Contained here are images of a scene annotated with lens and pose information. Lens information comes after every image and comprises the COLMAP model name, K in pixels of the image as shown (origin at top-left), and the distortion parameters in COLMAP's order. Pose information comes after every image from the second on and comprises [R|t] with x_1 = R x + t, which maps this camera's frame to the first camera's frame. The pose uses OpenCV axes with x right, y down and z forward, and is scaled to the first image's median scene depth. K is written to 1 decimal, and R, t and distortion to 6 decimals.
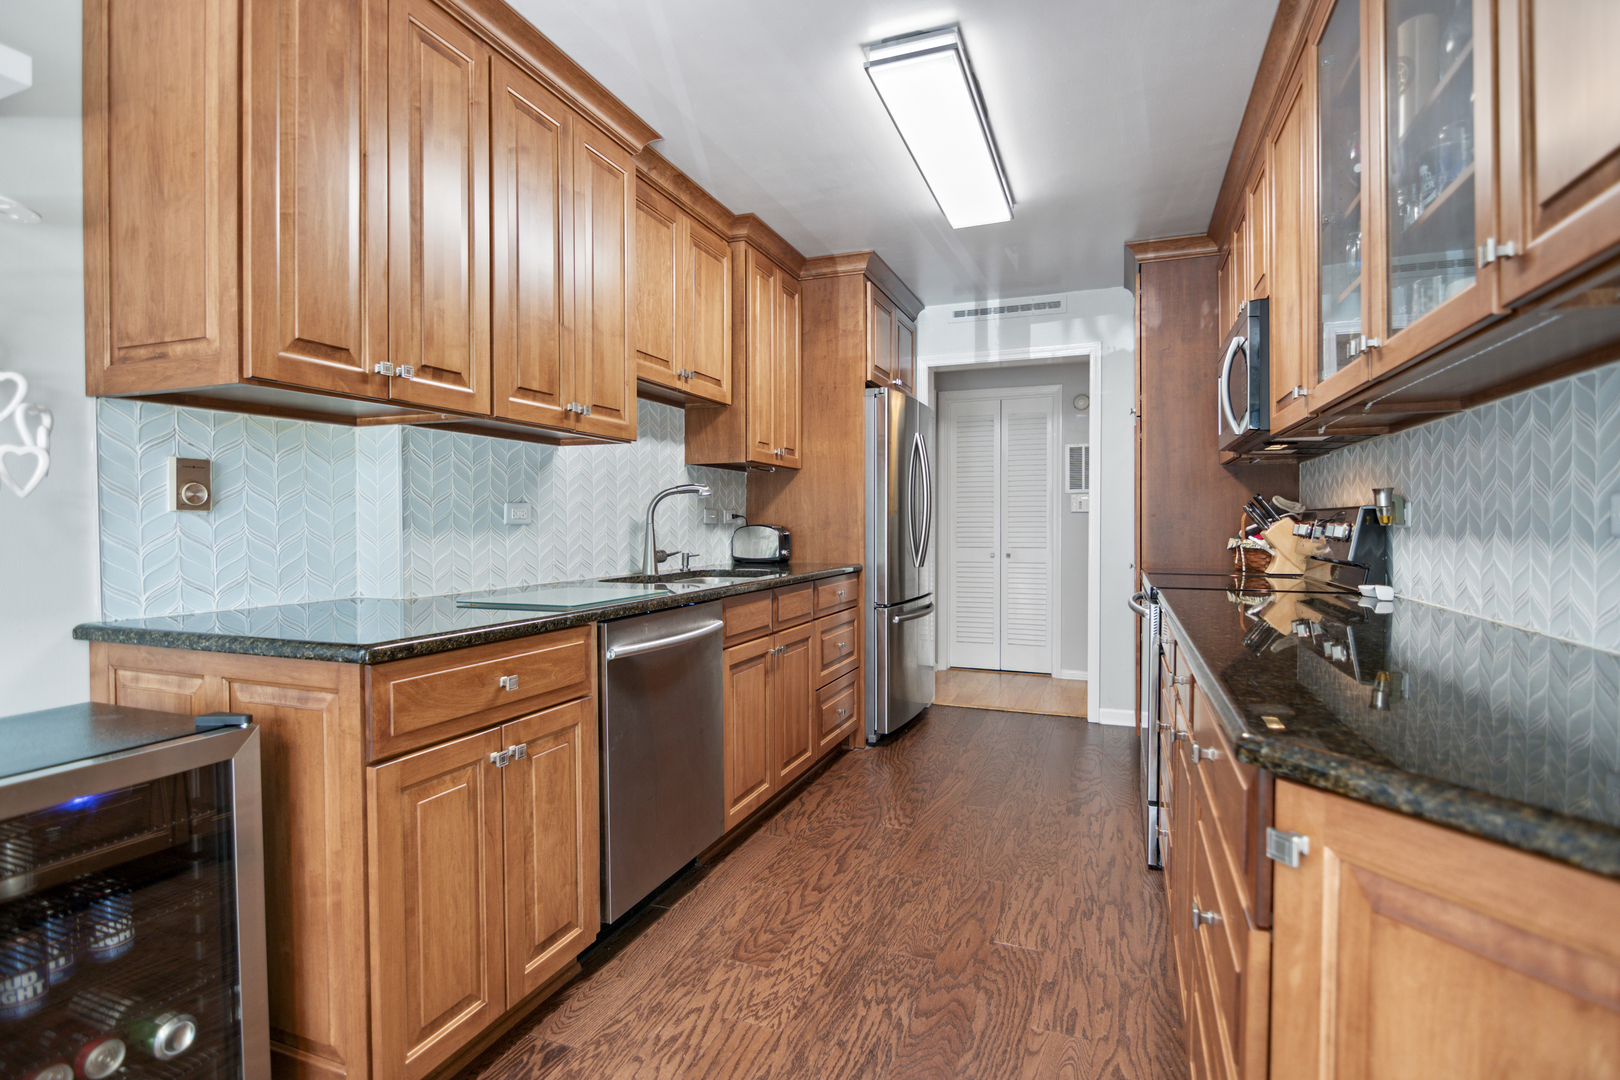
lens RADIAL K [[783.7, 0, 810.0], [0, 783.7, 540.0], [0, 0, 1]] dist [-0.003895, -0.000838]
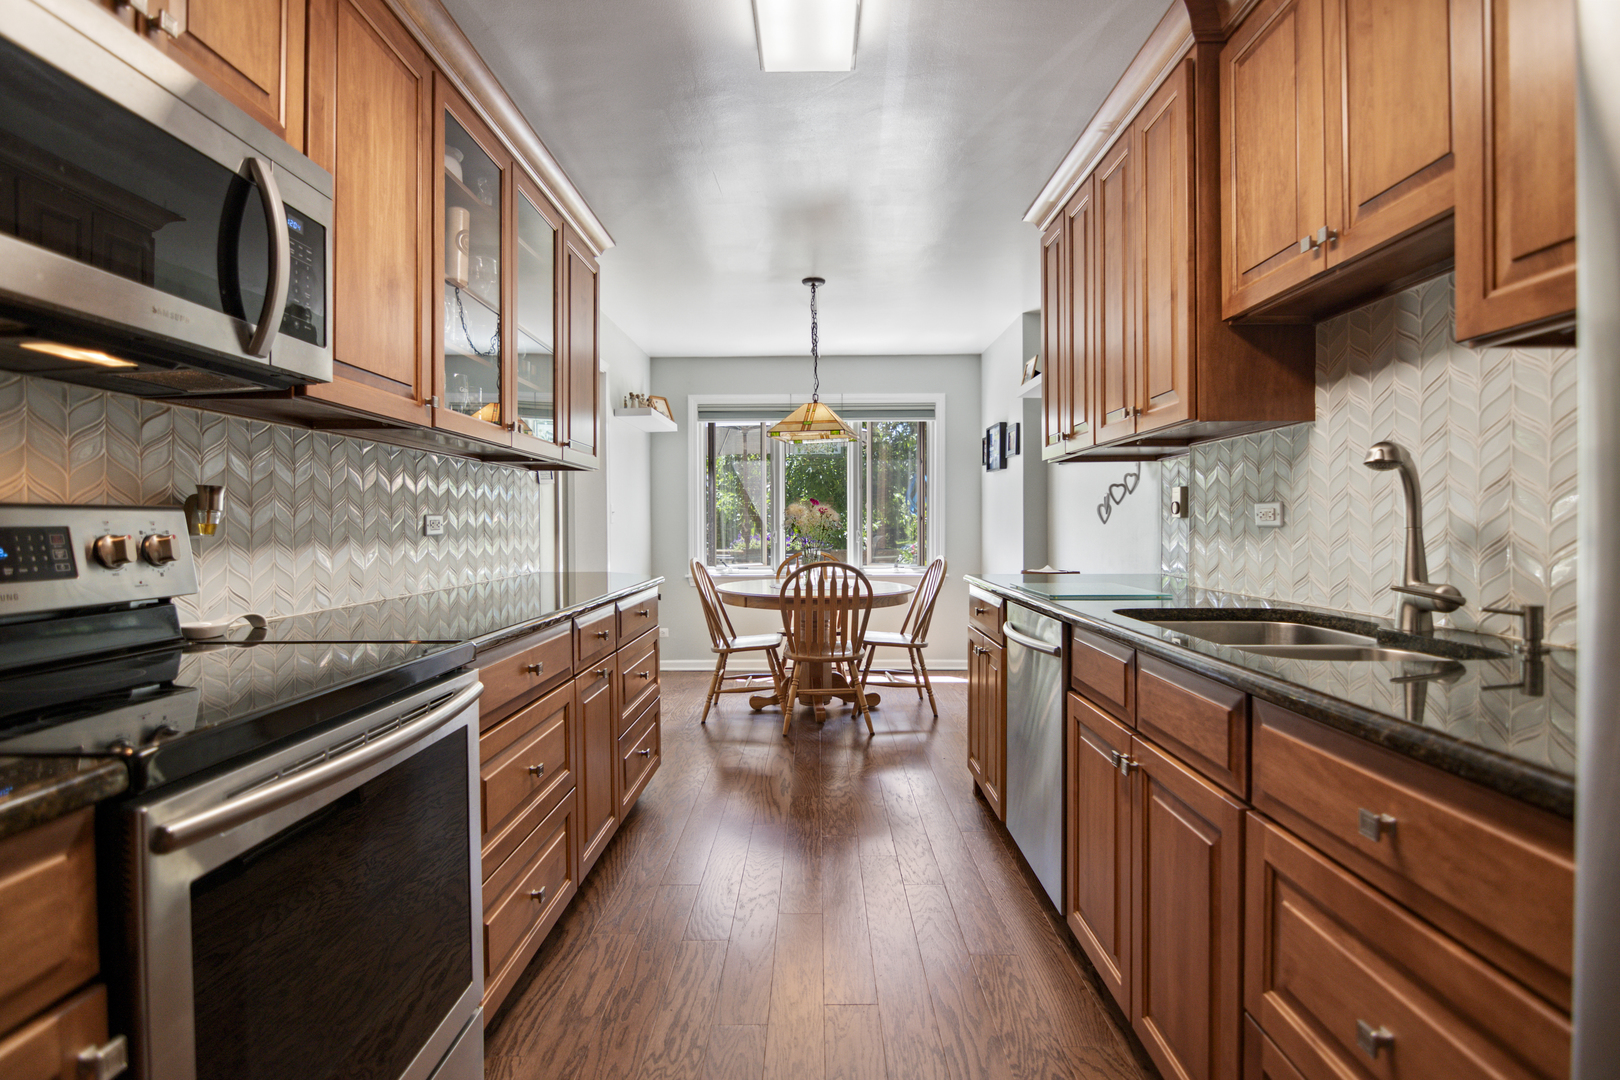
lens RADIAL K [[795.6, 0, 807.0], [0, 795.6, 513.8], [0, 0, 1]] dist [-0.000545, -0.009157]
pose [[-0.935690, 0.001772, -0.352818, 0.272709], [0.000088, 0.999989, 0.004788, -0.025860], [0.352823, 0.004449, -0.935680, 1.087063]]
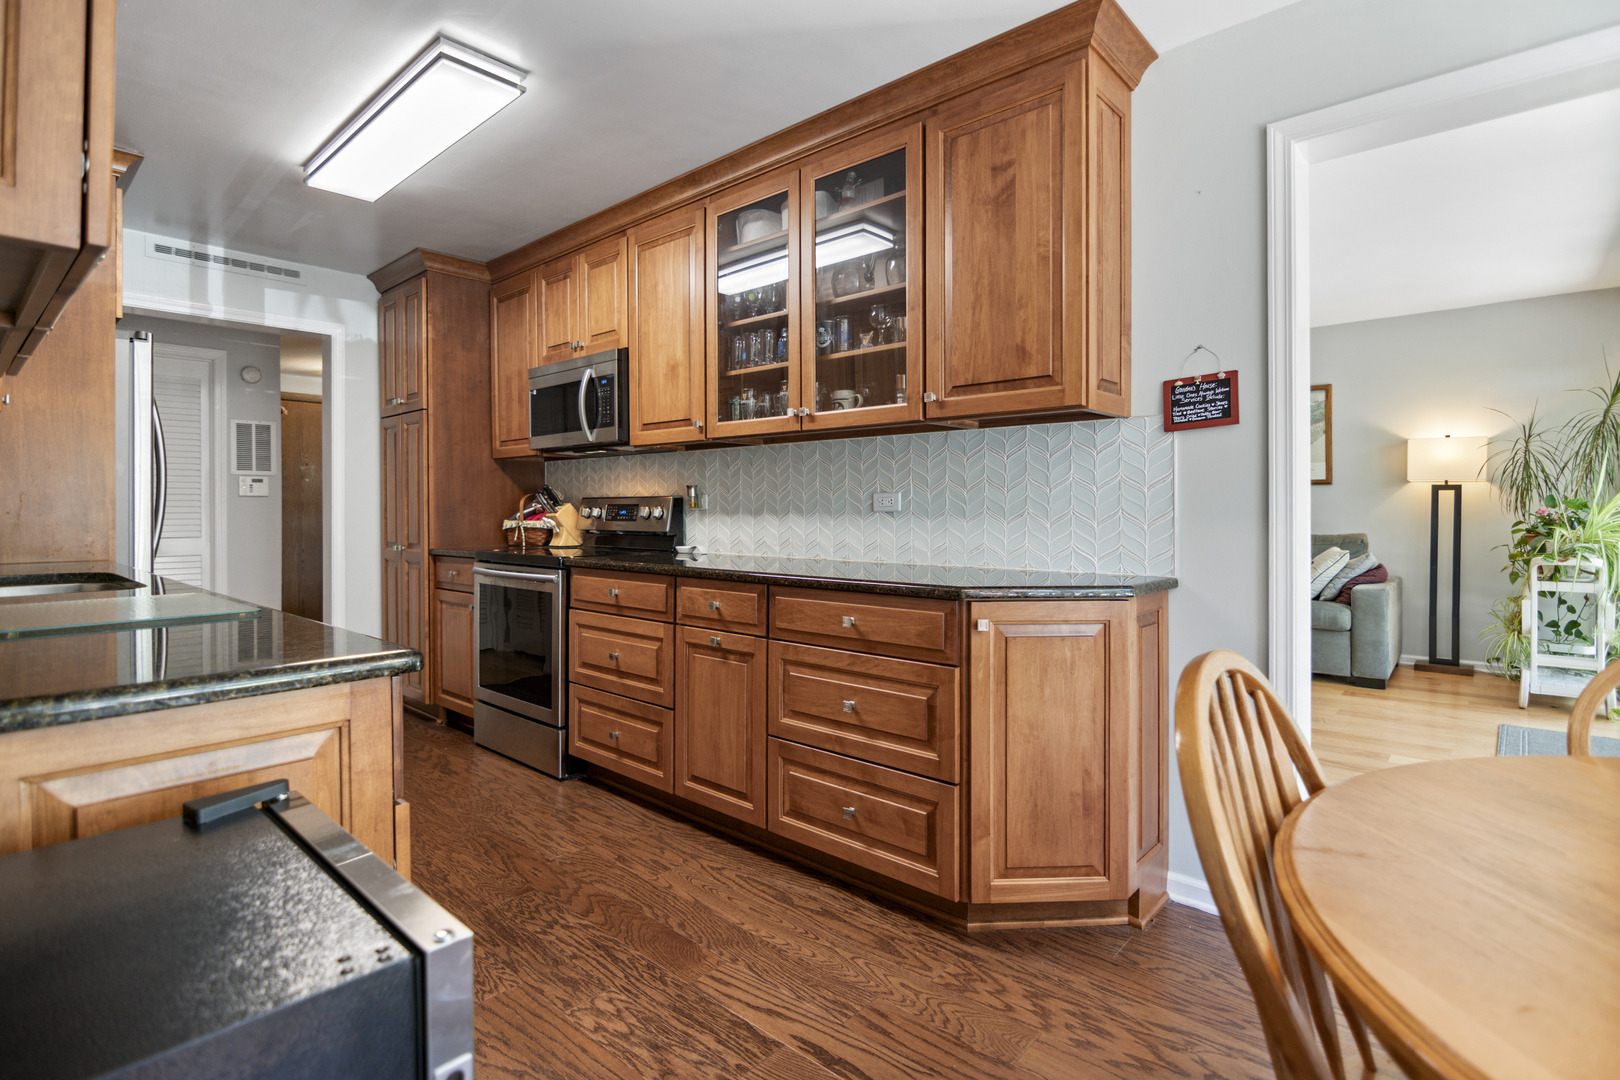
lens RADIAL K [[795.6, 0, 807.0], [0, 795.6, 513.8], [0, 0, 1]] dist [-0.000545, -0.009157]
pose [[0.358819, -0.004190, 0.933398, -0.403765], [0.020235, 0.999790, -0.003291, 0.001517], [-0.933188, 0.020068, 0.358829, 0.108170]]
